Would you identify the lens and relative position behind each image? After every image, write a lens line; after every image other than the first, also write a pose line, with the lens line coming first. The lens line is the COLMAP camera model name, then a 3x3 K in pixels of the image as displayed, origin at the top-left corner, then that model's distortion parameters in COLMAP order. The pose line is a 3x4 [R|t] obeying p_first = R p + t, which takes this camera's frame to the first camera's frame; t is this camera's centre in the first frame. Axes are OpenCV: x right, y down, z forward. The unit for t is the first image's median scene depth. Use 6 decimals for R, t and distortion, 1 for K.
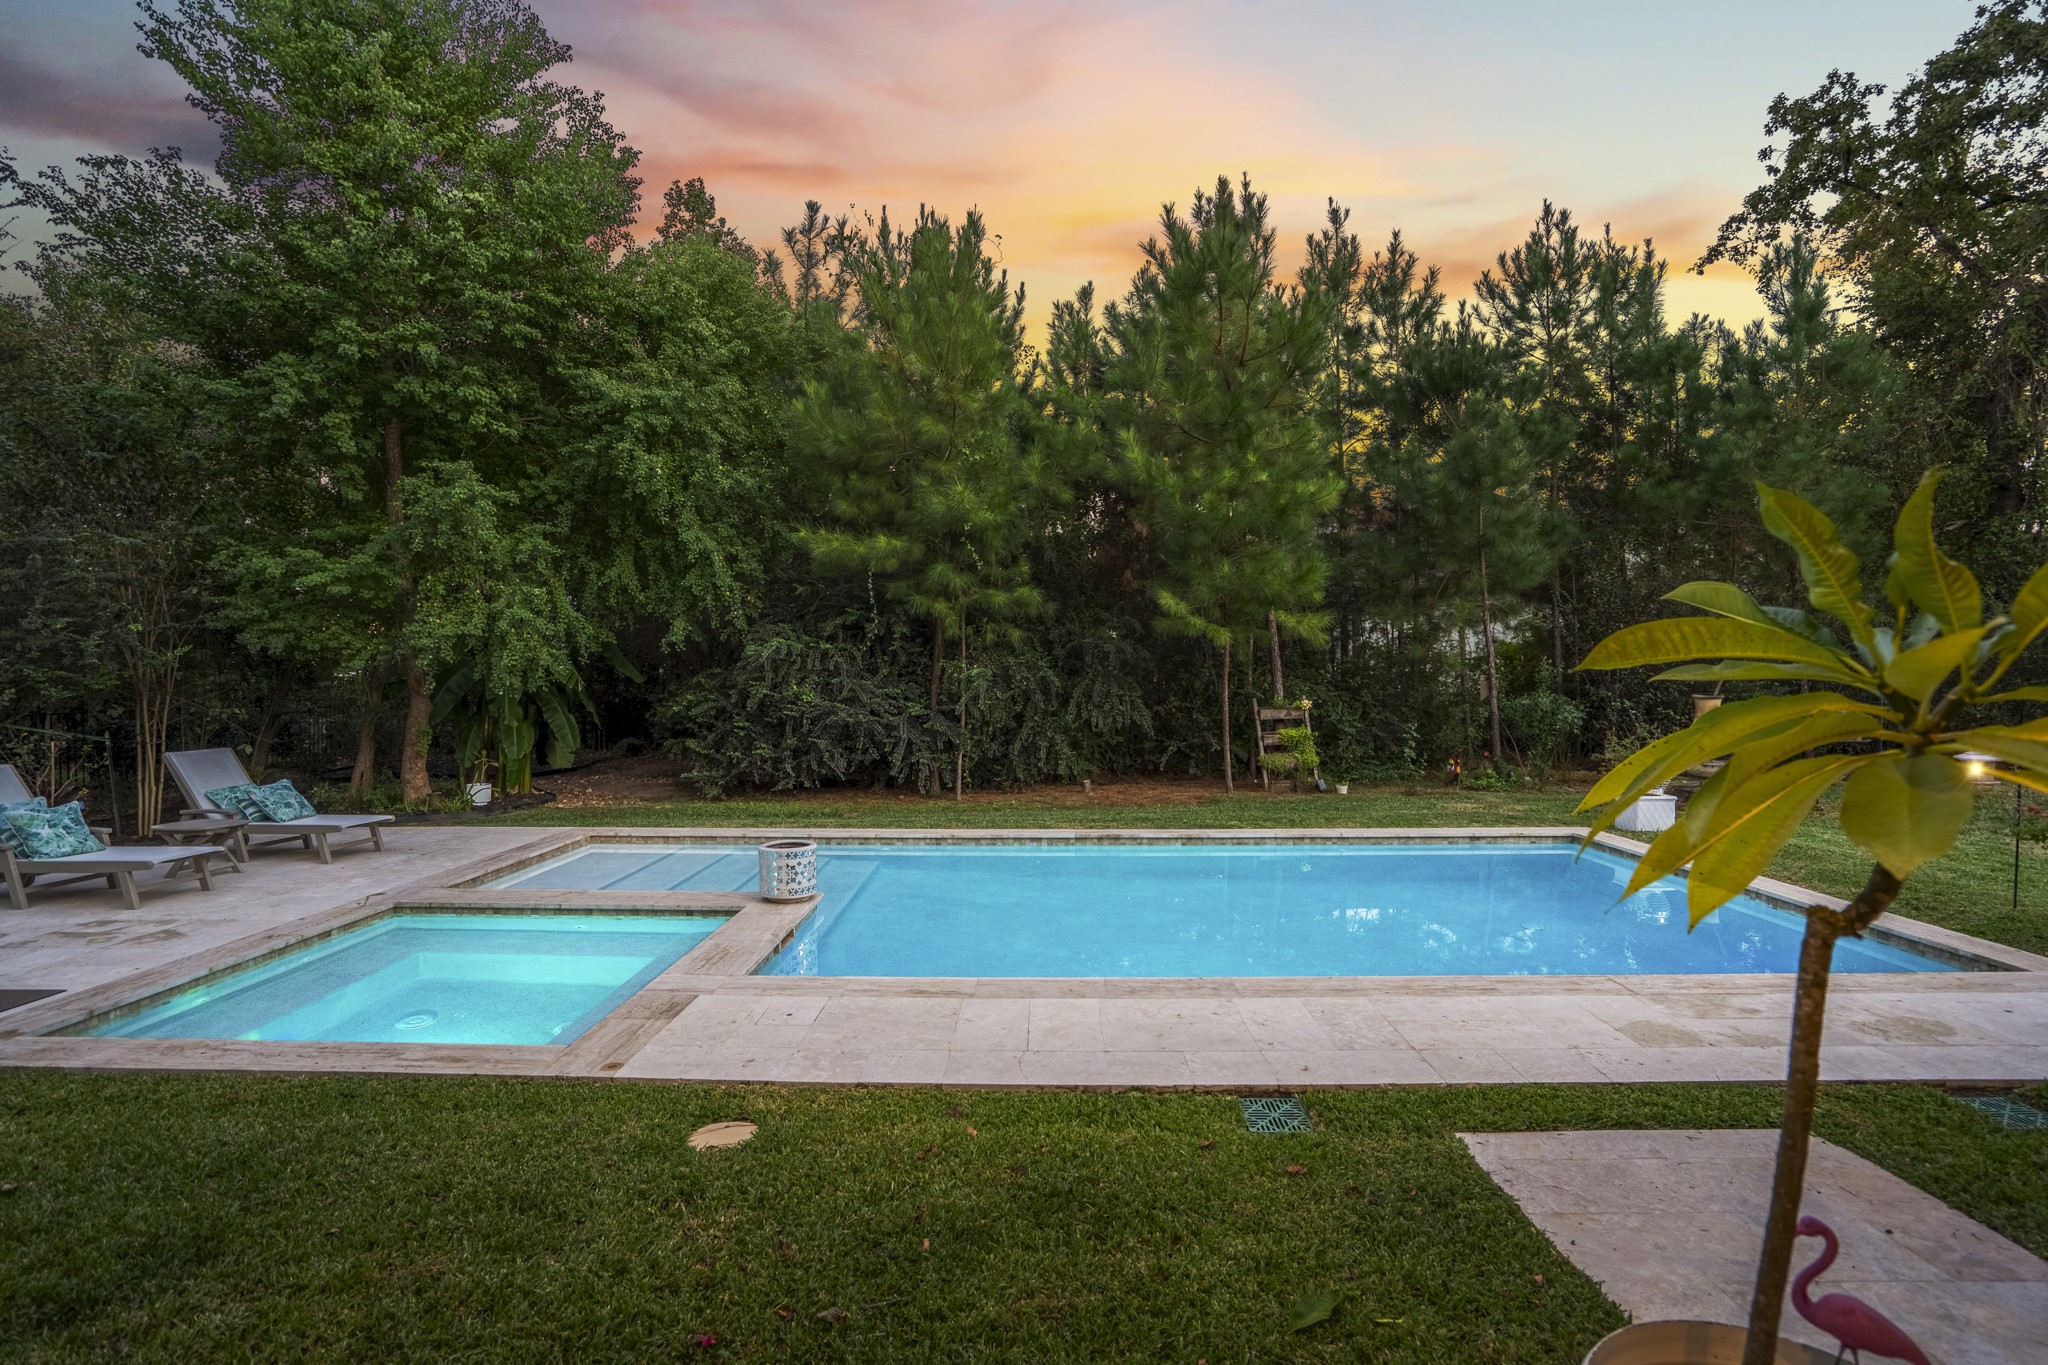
lens RADIAL K [[960.6, 0, 1024.0], [0, 960.6, 682.5], [0, 0, 1]] dist [-0.058678, 0.021887]
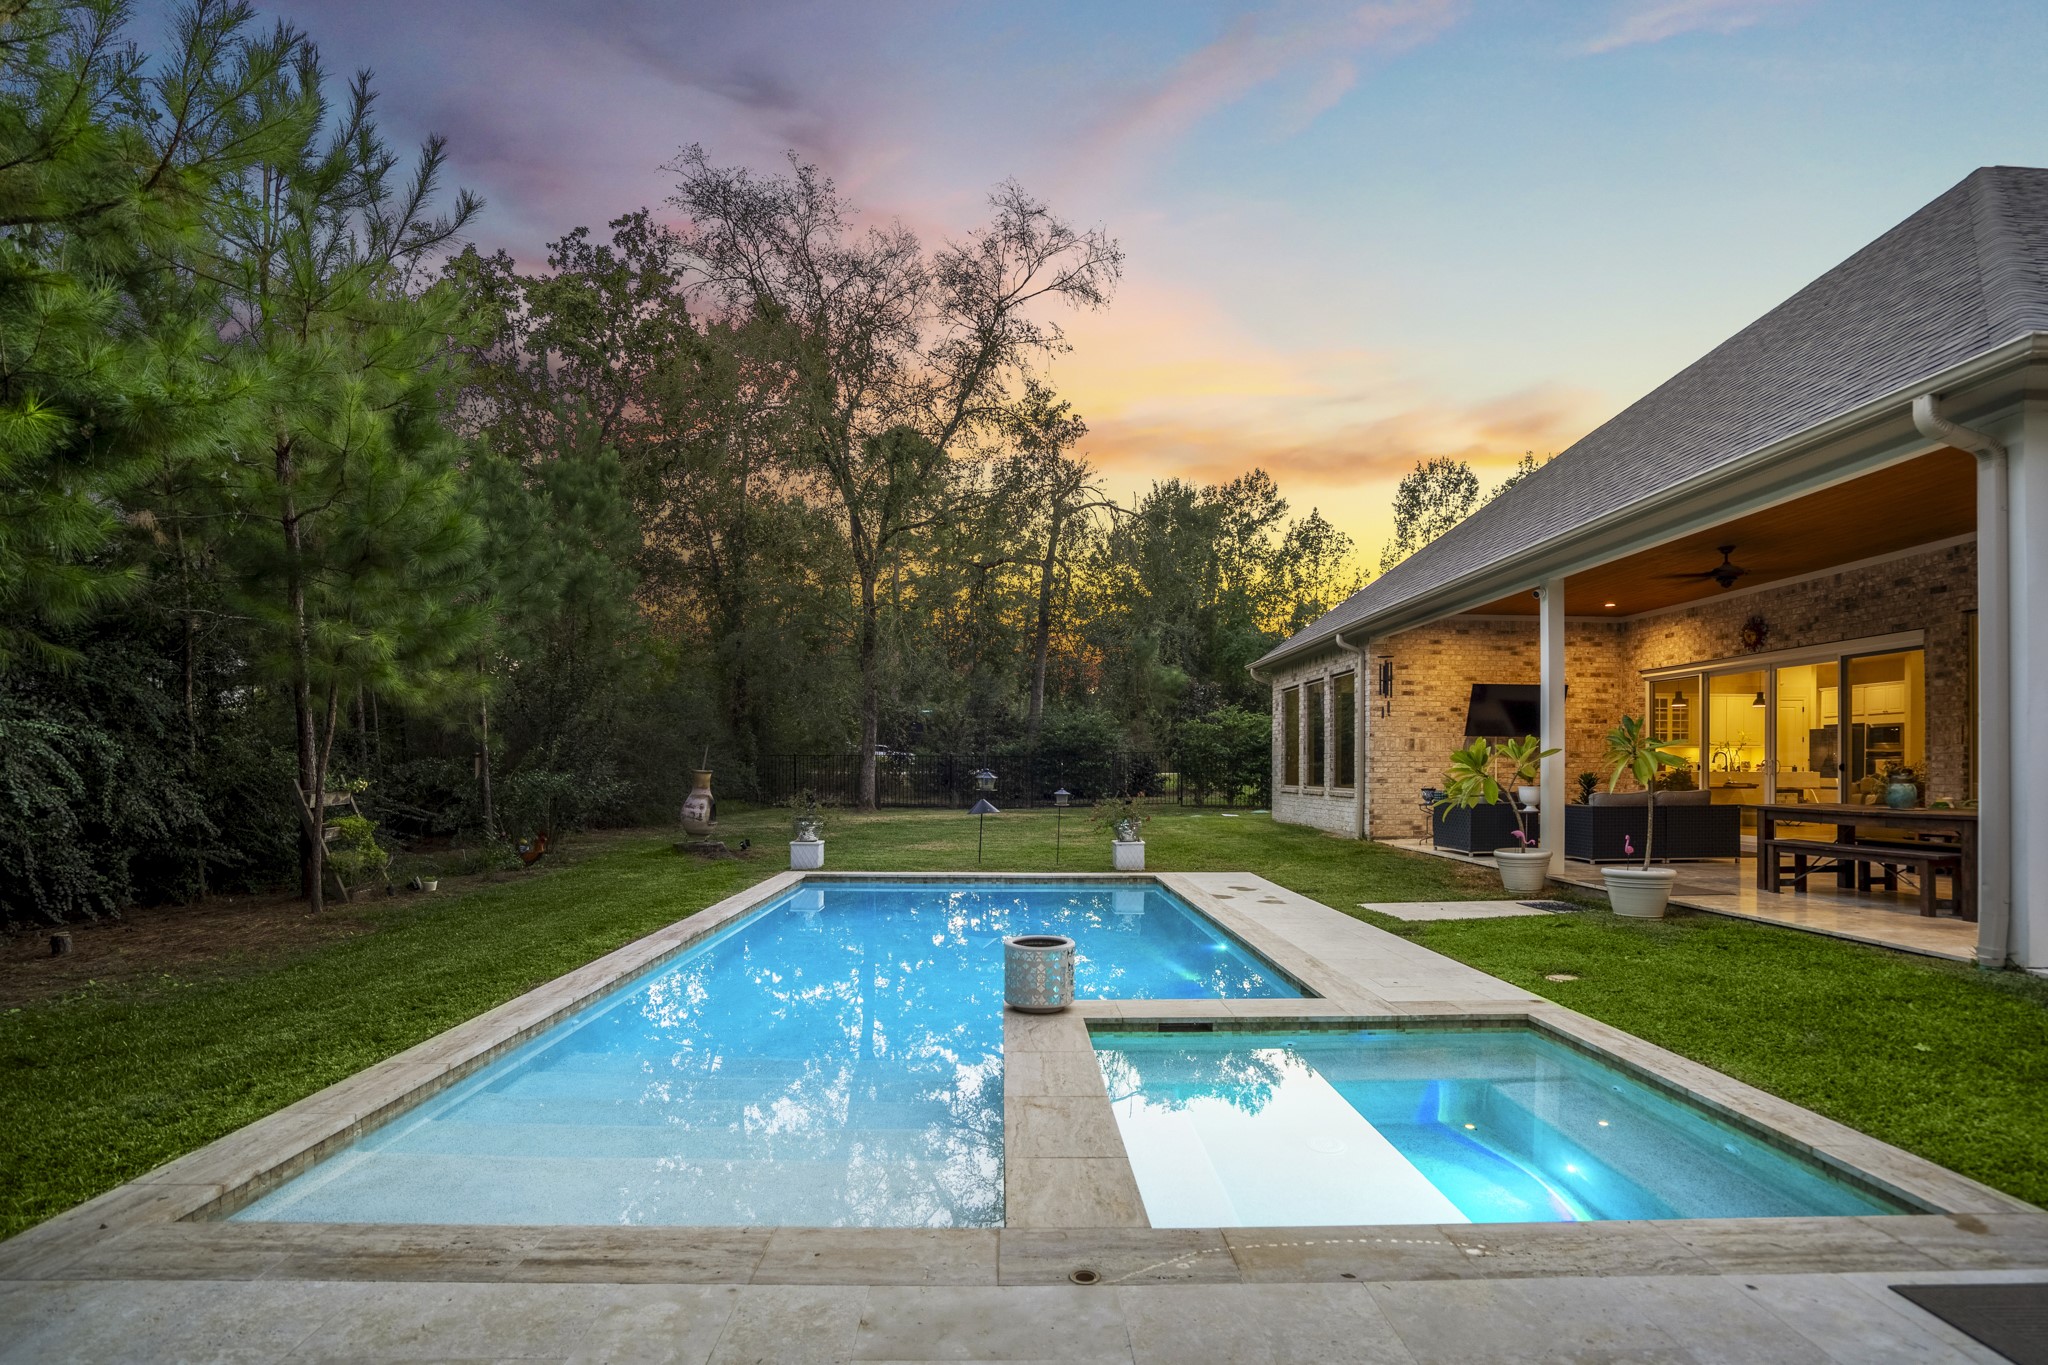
lens RADIAL K [[998.0, 0, 1002.0], [0, 998.0, 776.2], [0, 0, 1]] dist [-0.066782, 0.025717]
pose [[-0.029704, -0.005563, 0.999543, -0.573107], [0.003319, 0.999978, 0.005664, 0.014175], [-0.999553, 0.003486, -0.029685, 0.565472]]
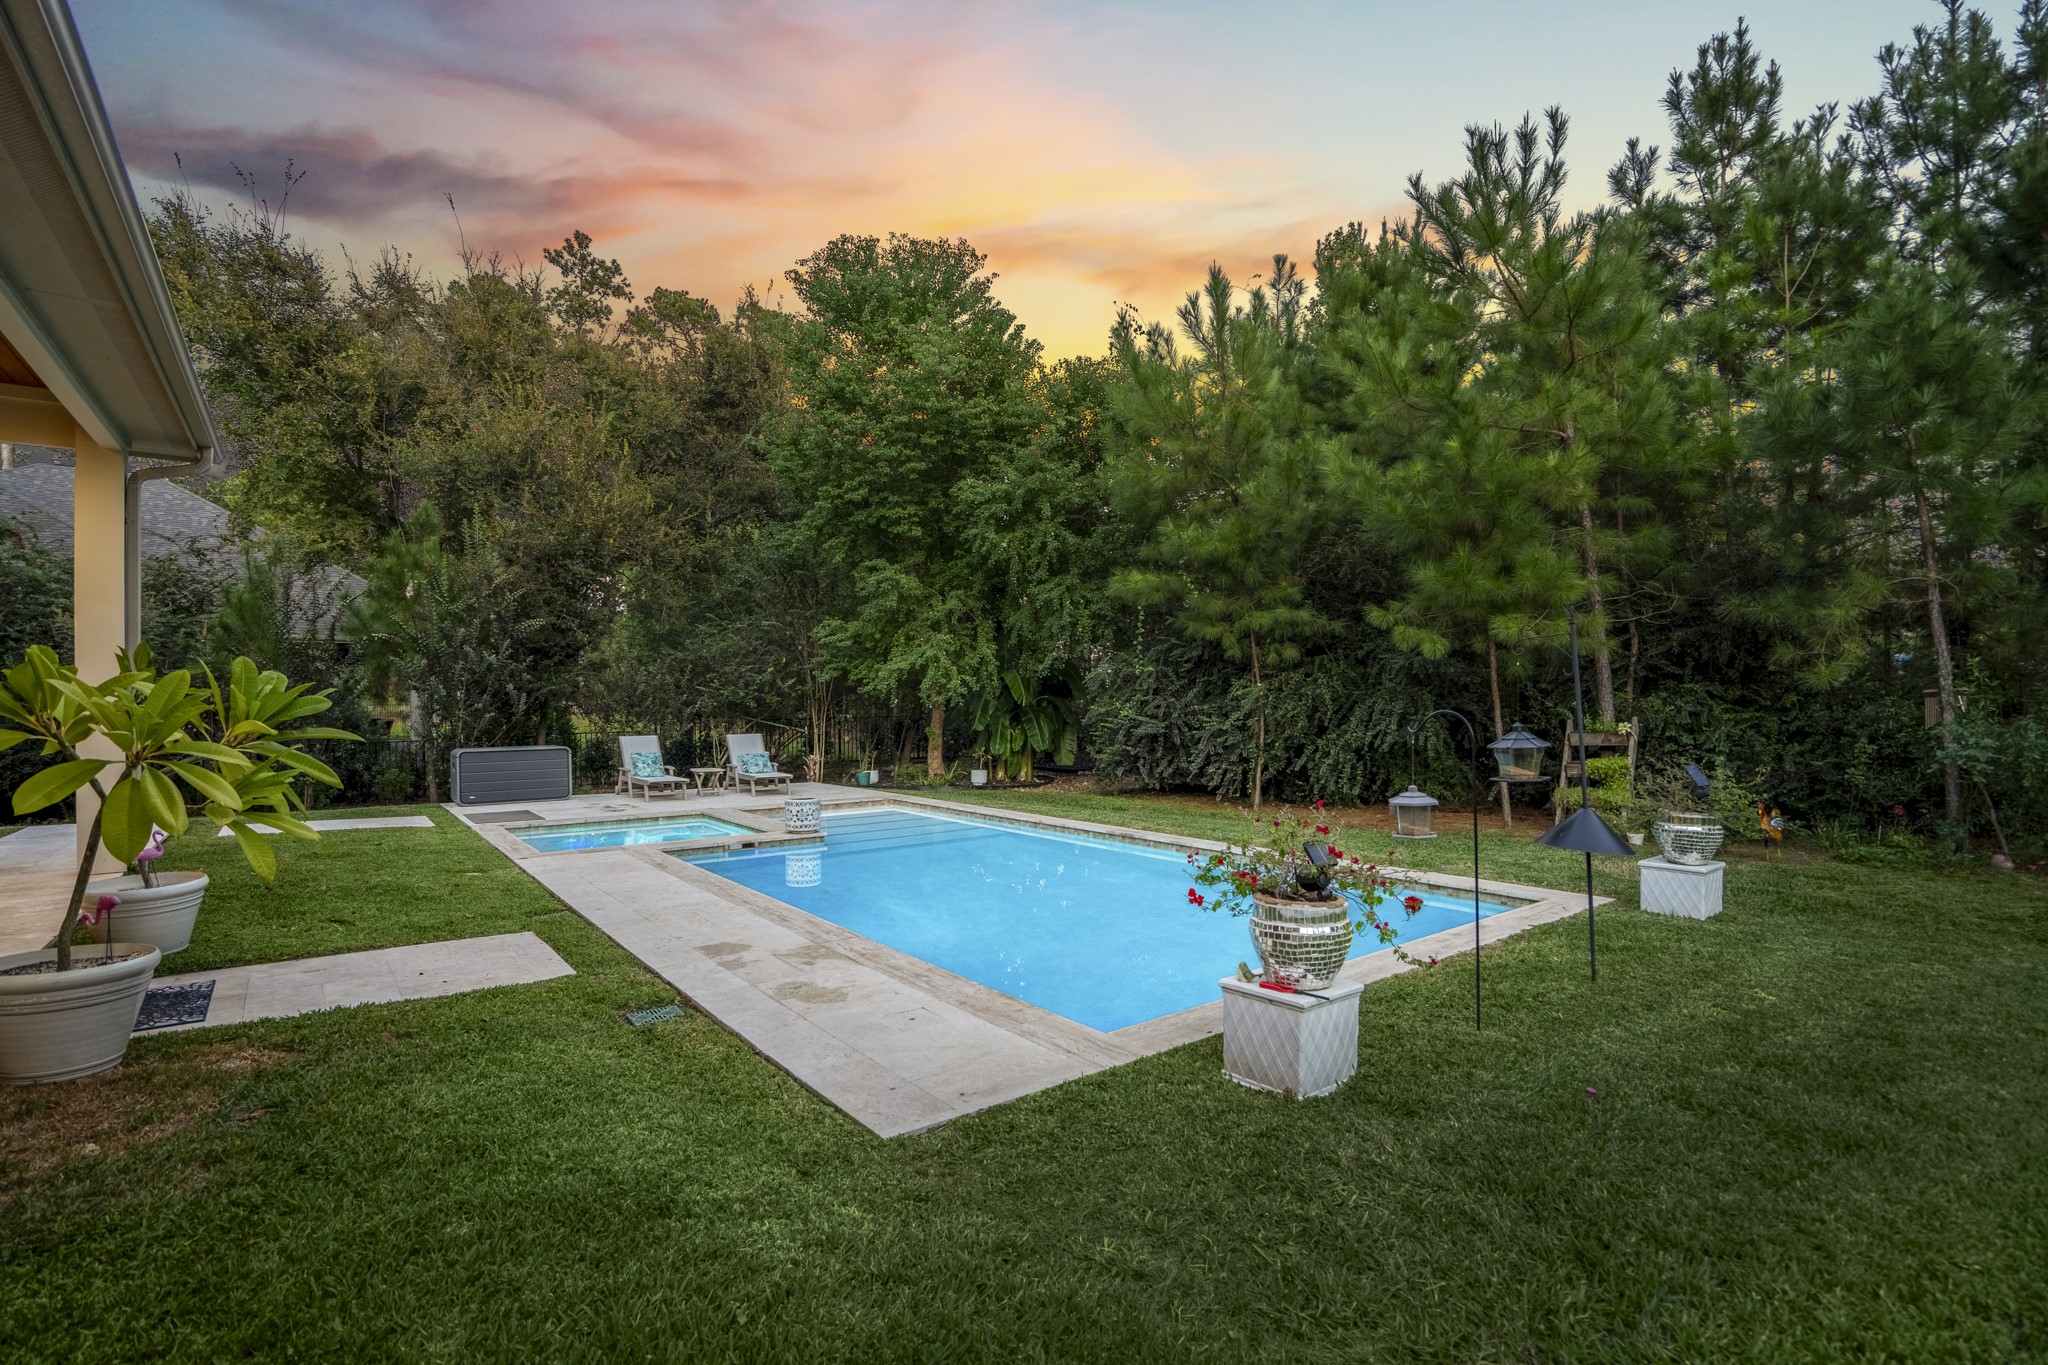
lens RADIAL K [[964.4, 0, 1024.1], [0, 964.4, 697.1], [0, 0, 1]] dist [-0.059643, 0.023055]
pose [[0.619605, -0.002694, -0.784910, 0.669019], [-0.001697, 0.999987, -0.004772, 0.002524], [0.784912, 0.004289, 0.619592, 0.150885]]
